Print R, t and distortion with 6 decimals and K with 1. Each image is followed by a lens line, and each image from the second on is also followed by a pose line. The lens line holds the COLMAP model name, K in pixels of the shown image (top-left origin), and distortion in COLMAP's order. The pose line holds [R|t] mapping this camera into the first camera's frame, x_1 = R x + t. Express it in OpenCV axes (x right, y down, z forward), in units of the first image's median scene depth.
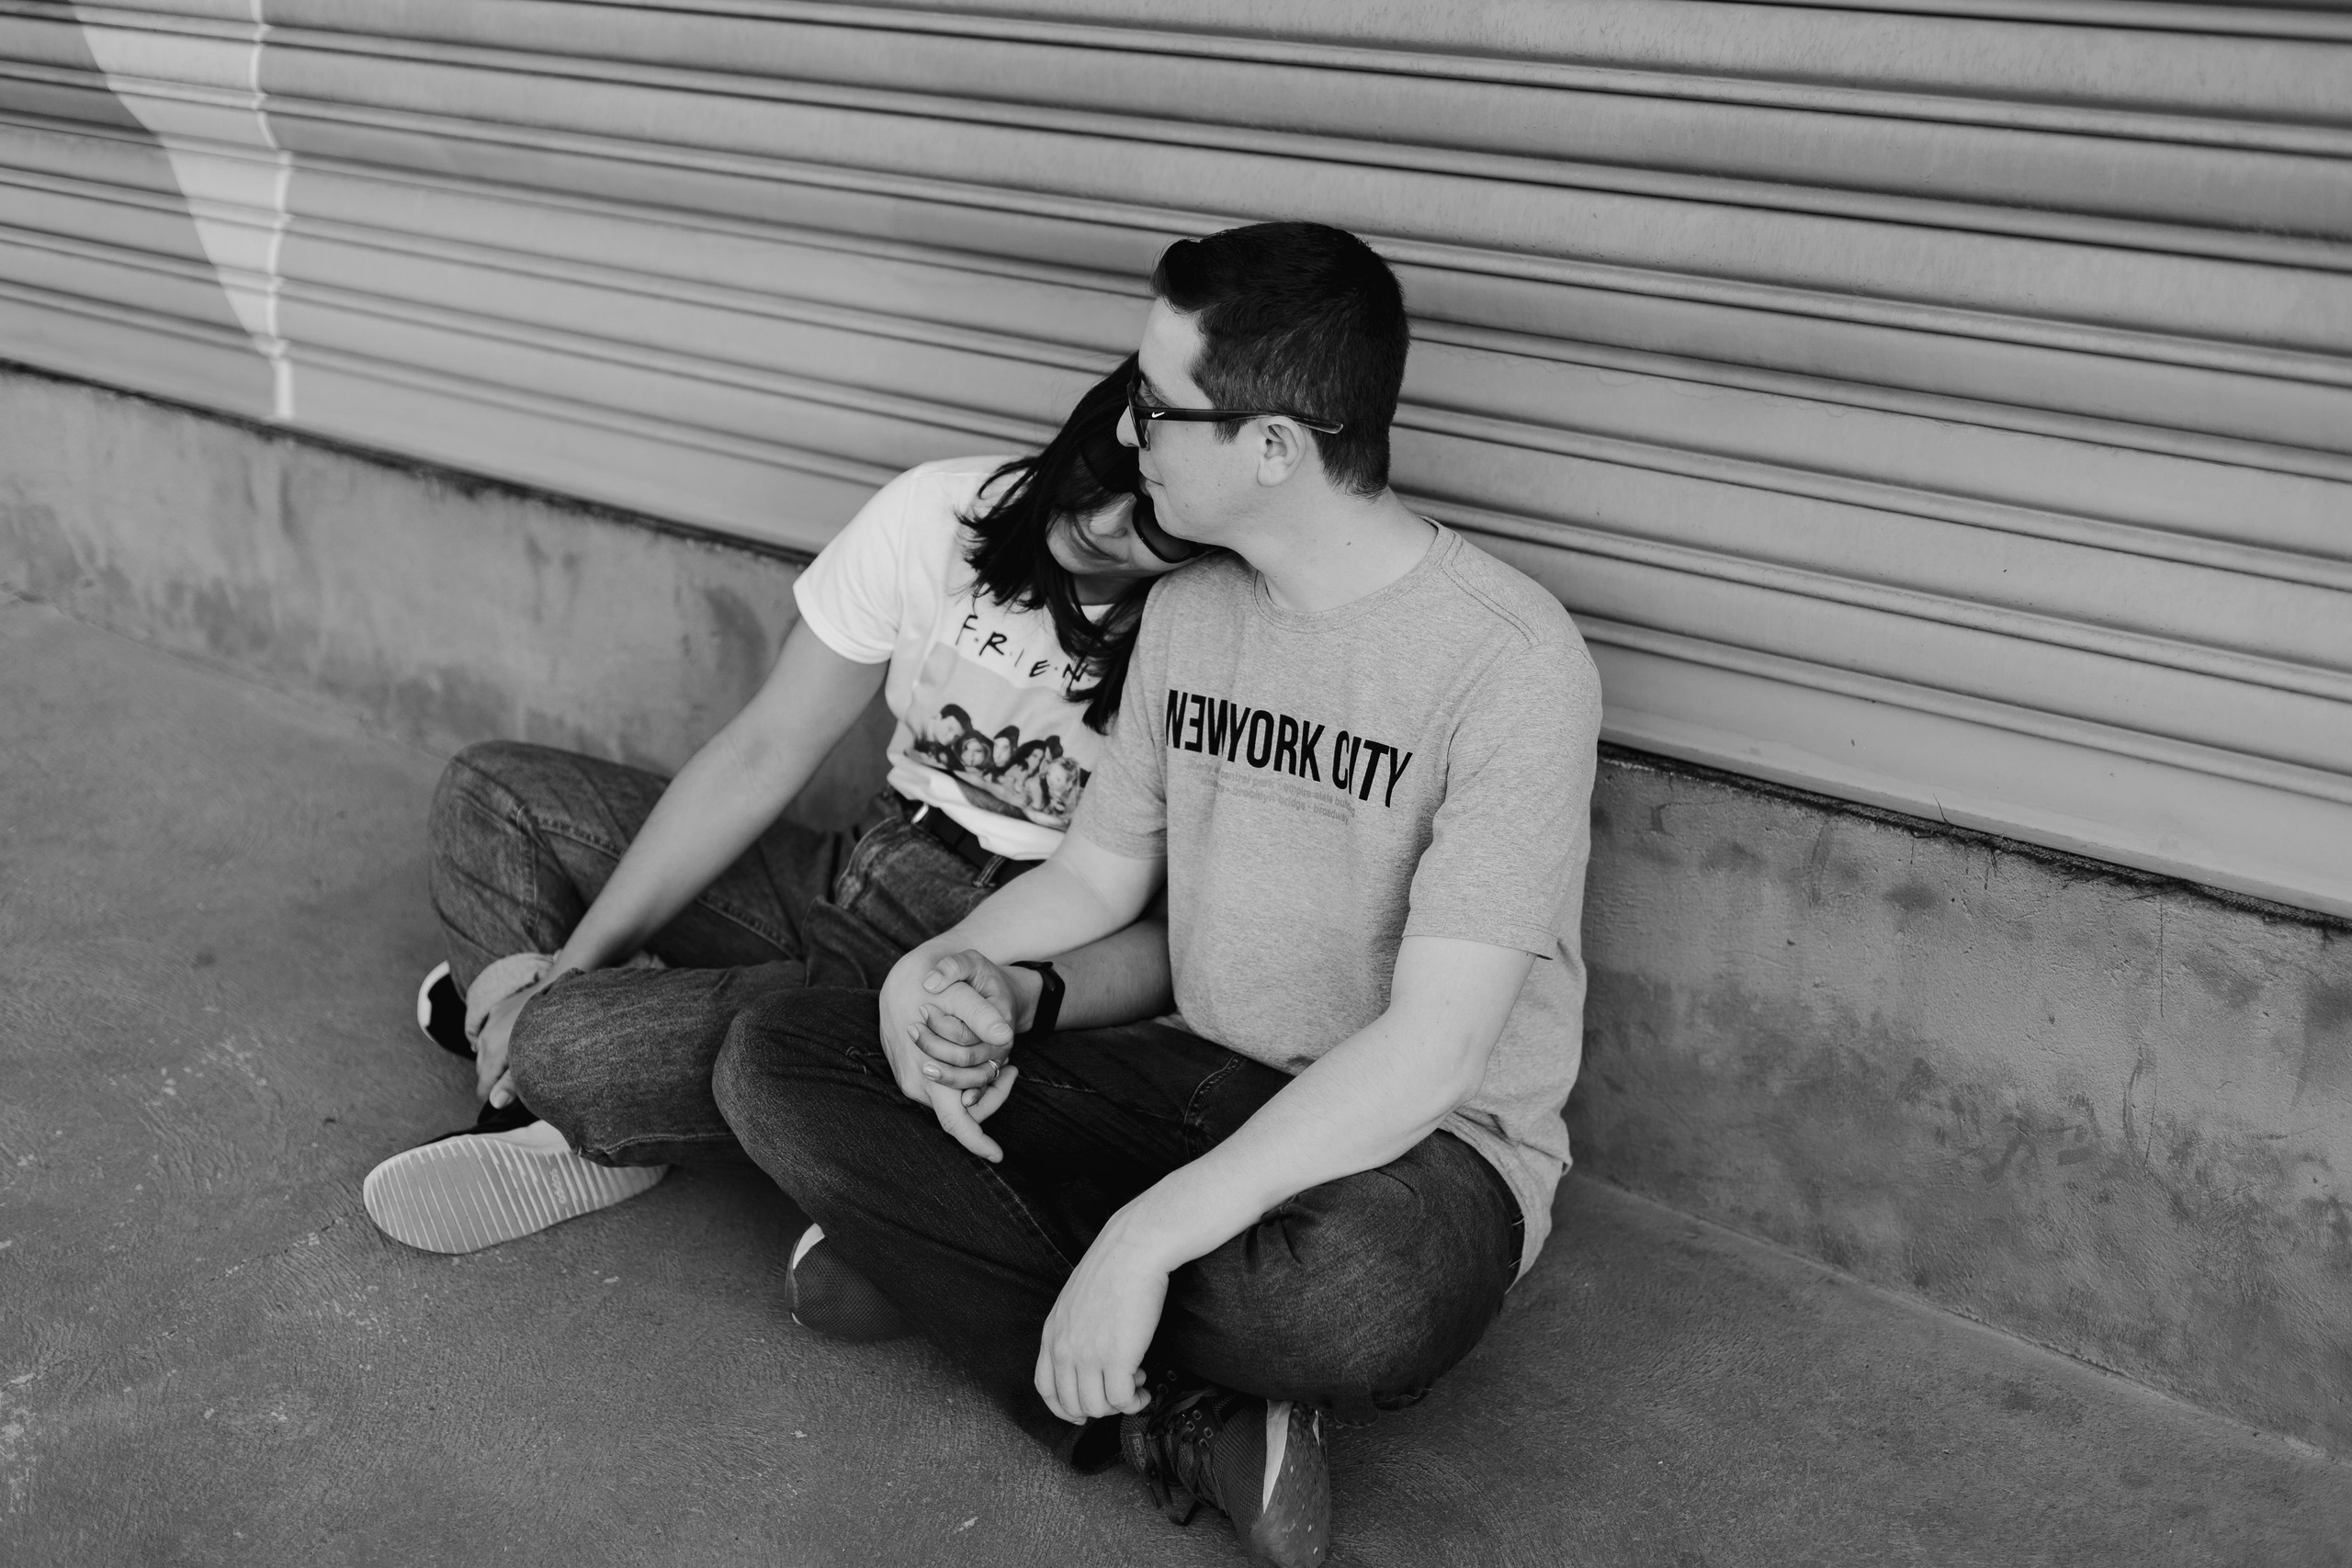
lens RADIAL K [[3408.3, 0, 1149.3], [0, 3408.3, 736.8], [0, 0, 1]] dist [0.006940, -0.100596]
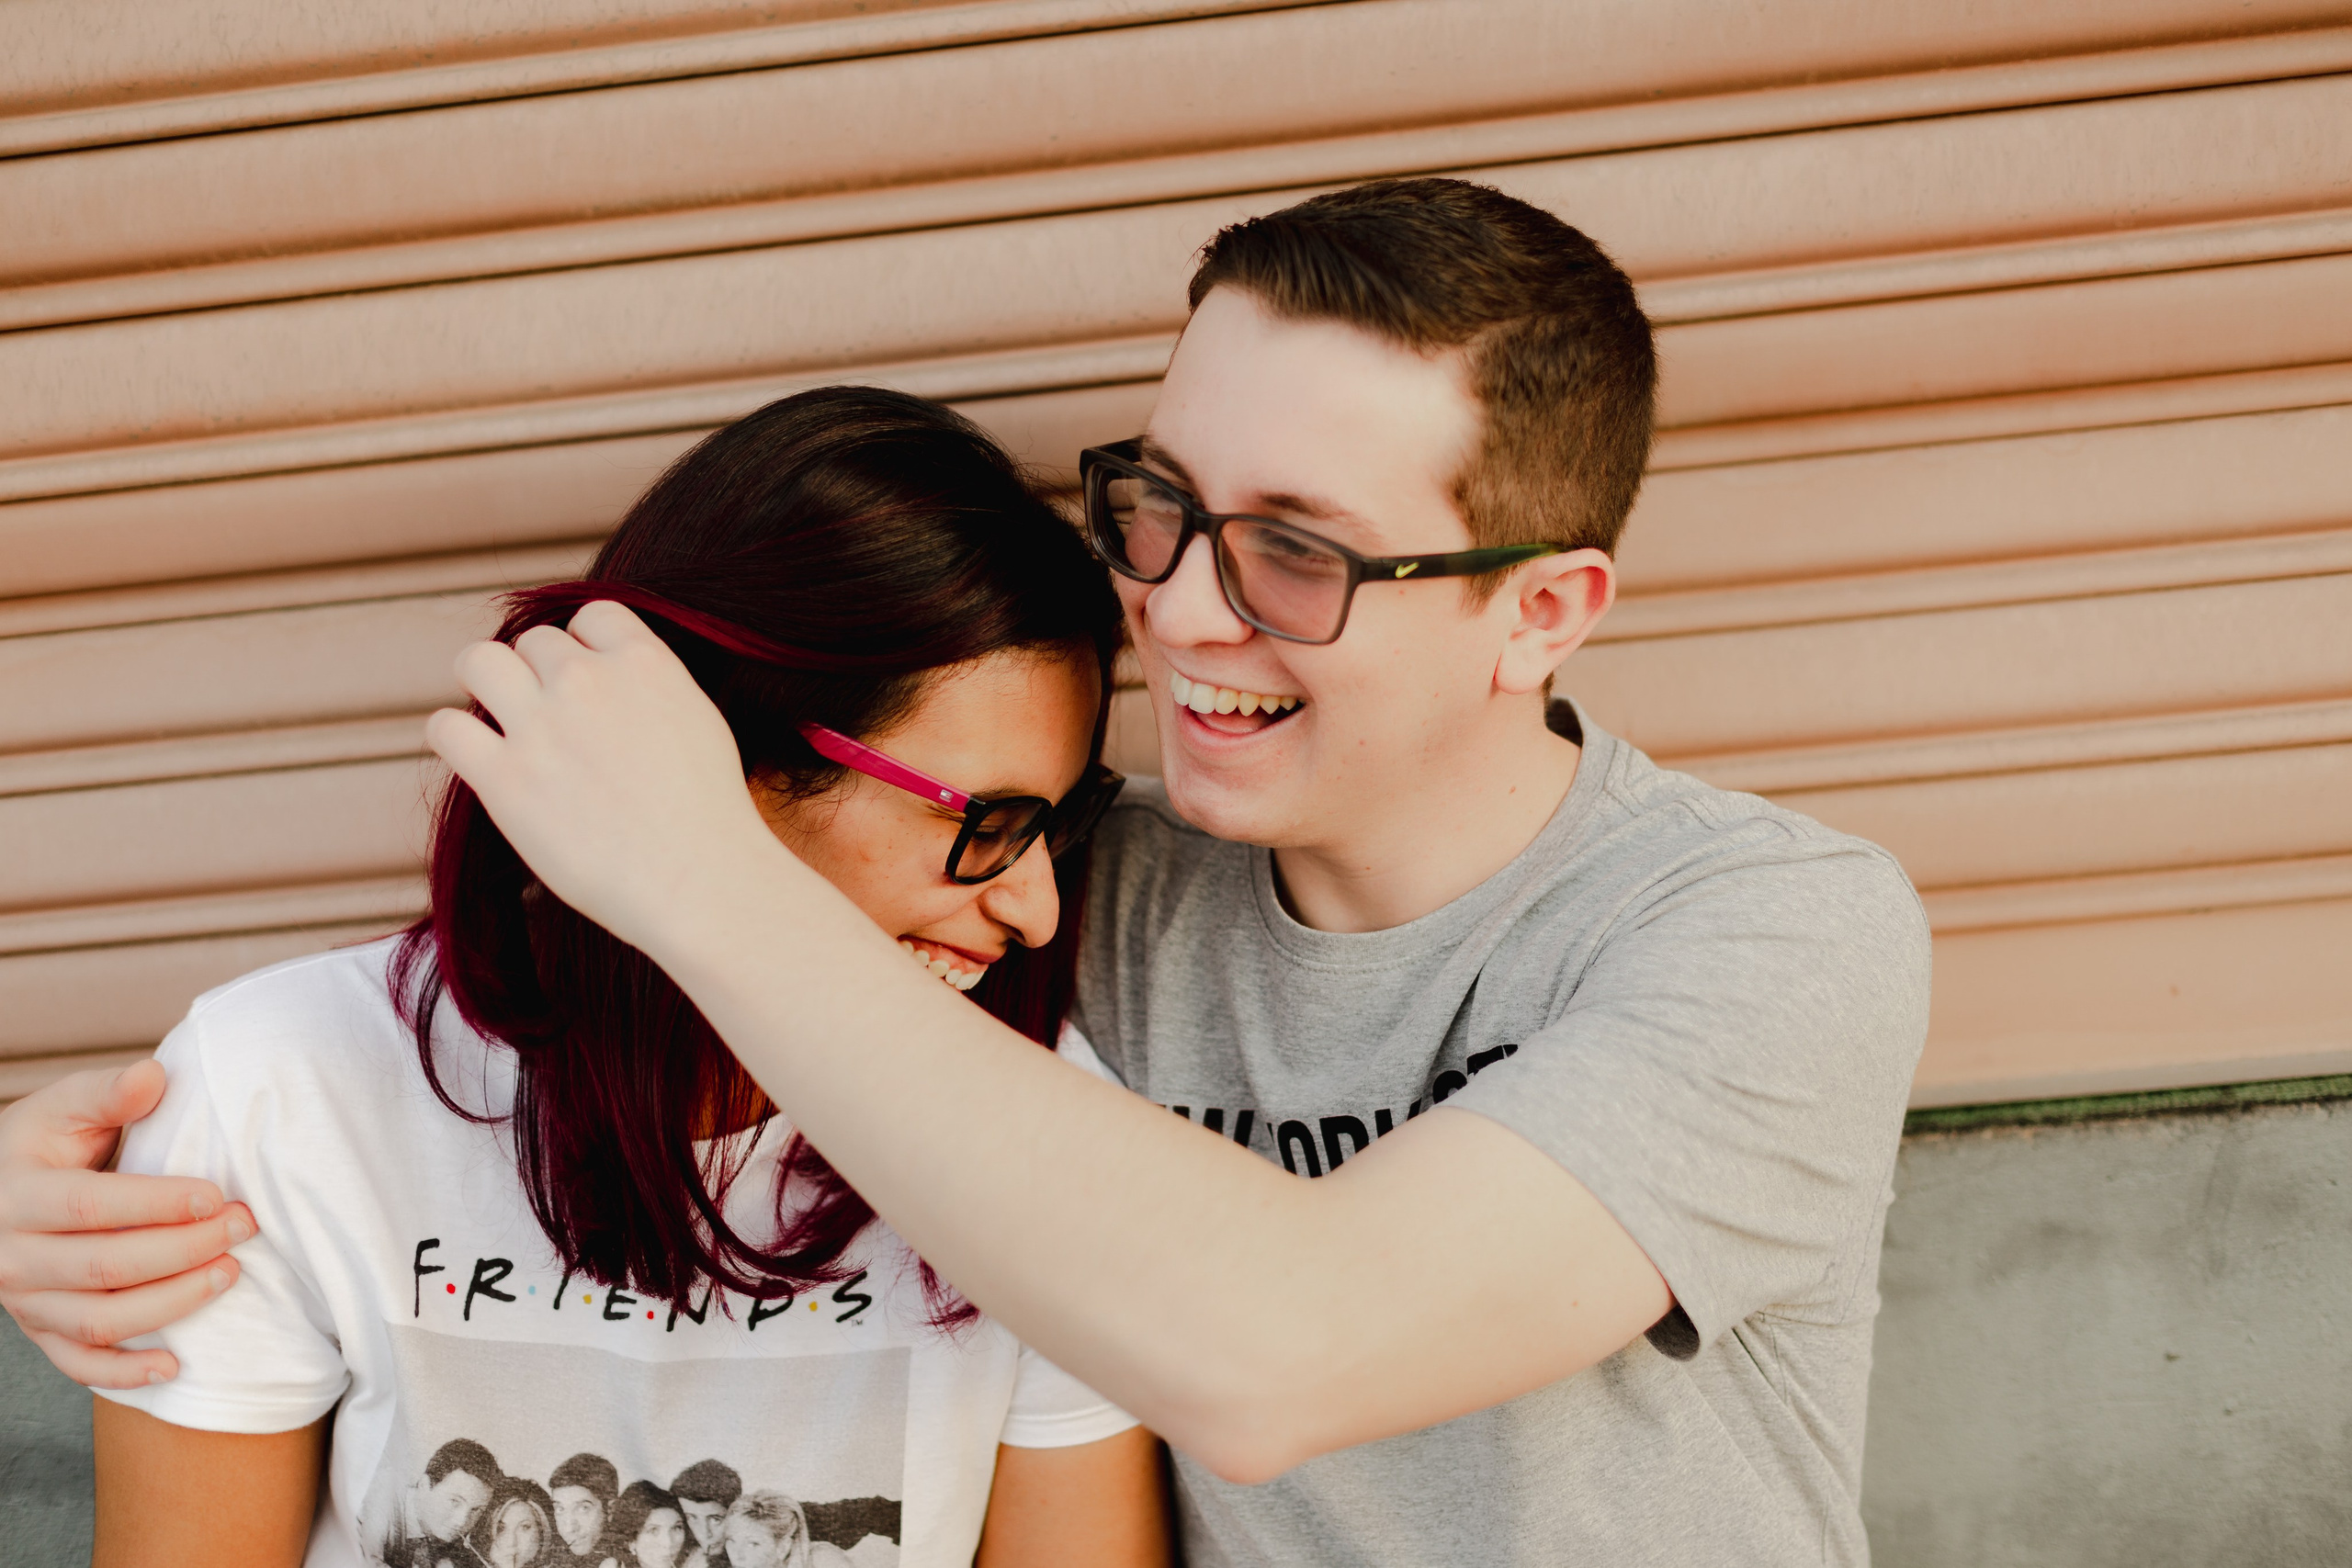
lens RADIAL K [[3349.3, 0, 1147.4], [0, 3349.3, 893.6], [0, 0, 1]] dist [0.003171, -0.122537]
pose [[0.780797, -0.208132, 0.589099, -0.282232], [0.279156, 0.959748, -0.030912, -0.049137], [-0.558953, 0.188587, 0.807469, 0.645587]]
